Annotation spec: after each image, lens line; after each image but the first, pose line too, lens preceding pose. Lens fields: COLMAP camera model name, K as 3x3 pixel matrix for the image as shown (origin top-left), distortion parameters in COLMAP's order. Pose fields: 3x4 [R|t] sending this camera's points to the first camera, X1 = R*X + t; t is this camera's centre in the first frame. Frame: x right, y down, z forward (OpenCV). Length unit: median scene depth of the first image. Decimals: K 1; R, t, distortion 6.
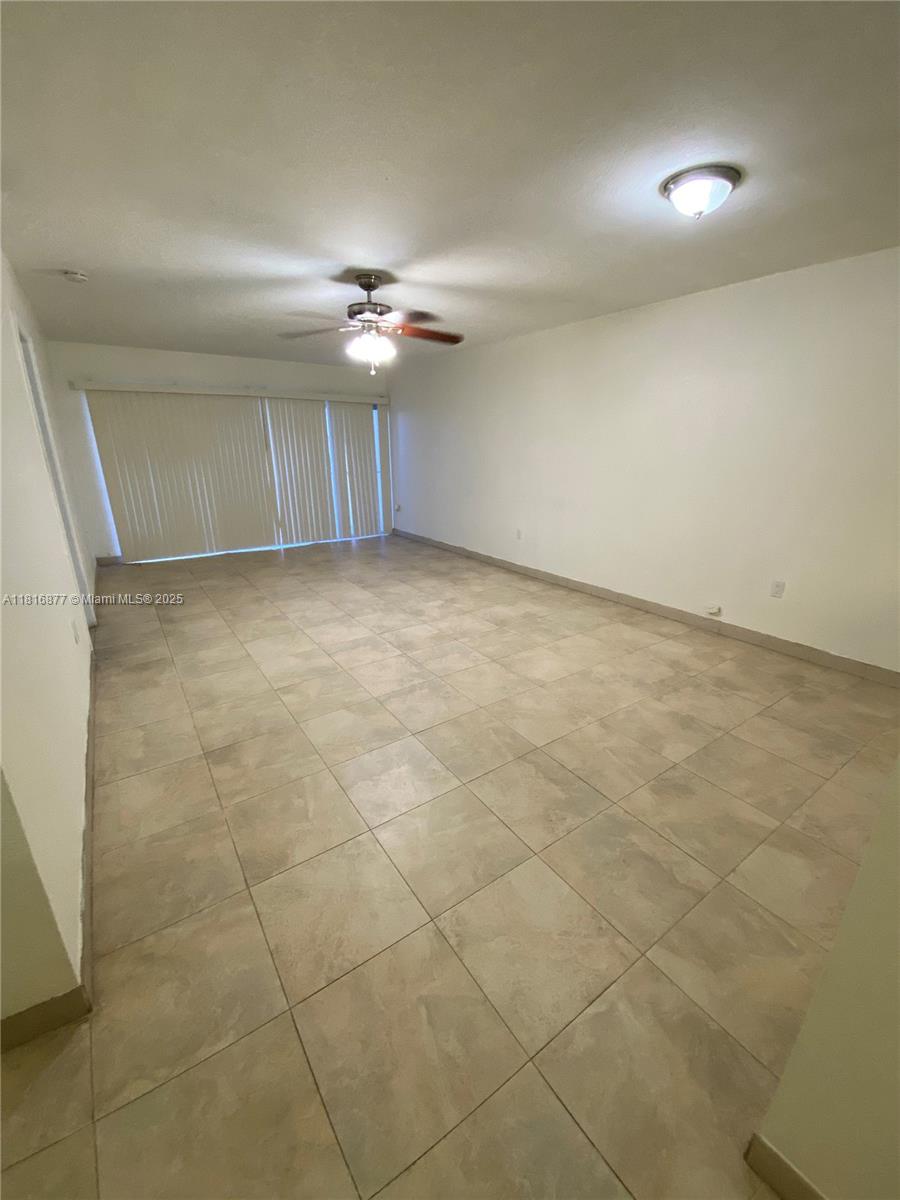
lens RADIAL K [[481.2, 0, 450.0], [0, 481.2, 600.0], [0, 0, 1]] dist [0.065845, -0.018109]
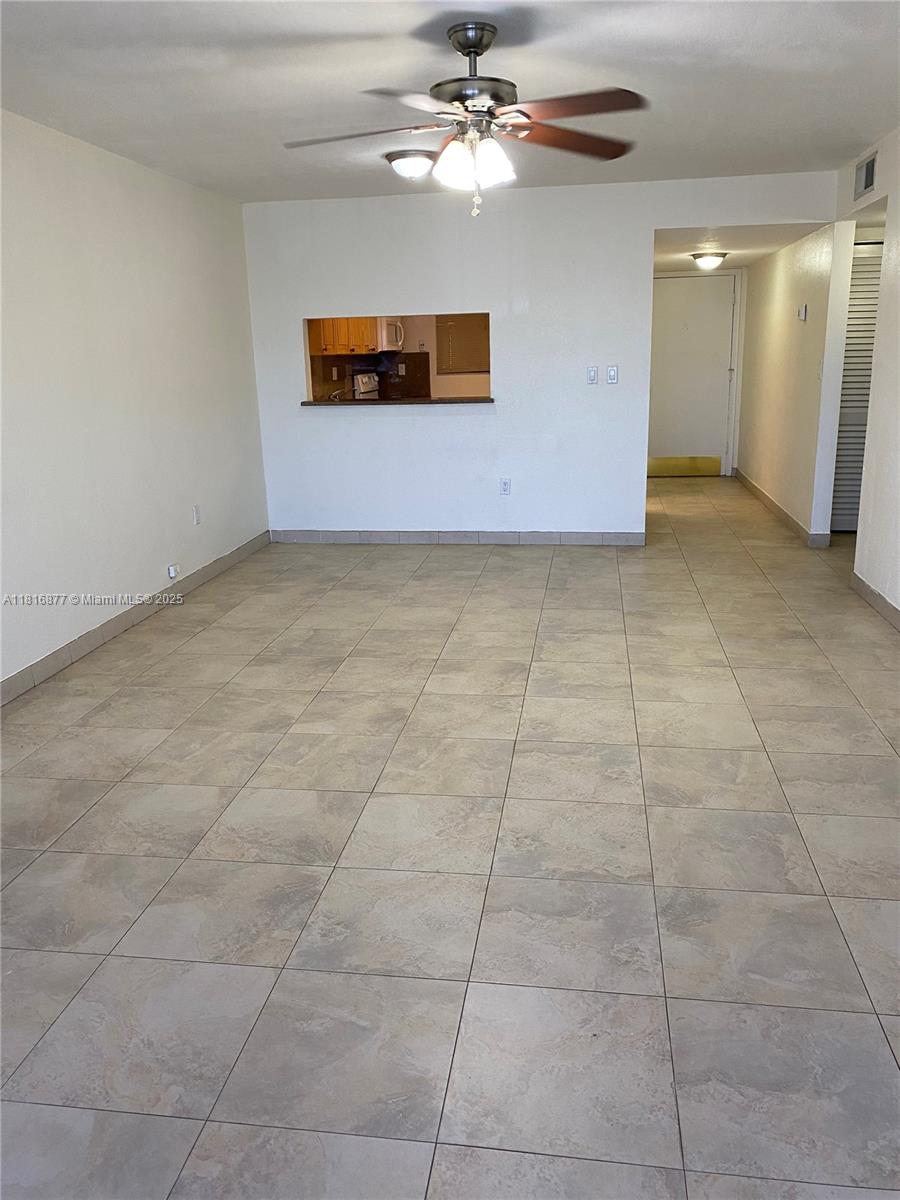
lens RADIAL K [[930.2, 0, 450.0], [0, 930.2, 600.0], [0, 0, 1]] dist [0.078670, -0.003606]
pose [[-0.734066, -0.160167, 0.659919, -0.783176], [0.235173, 0.851693, 0.468309, -0.544059], [-0.637056, 0.498965, -0.587532, 1.655309]]
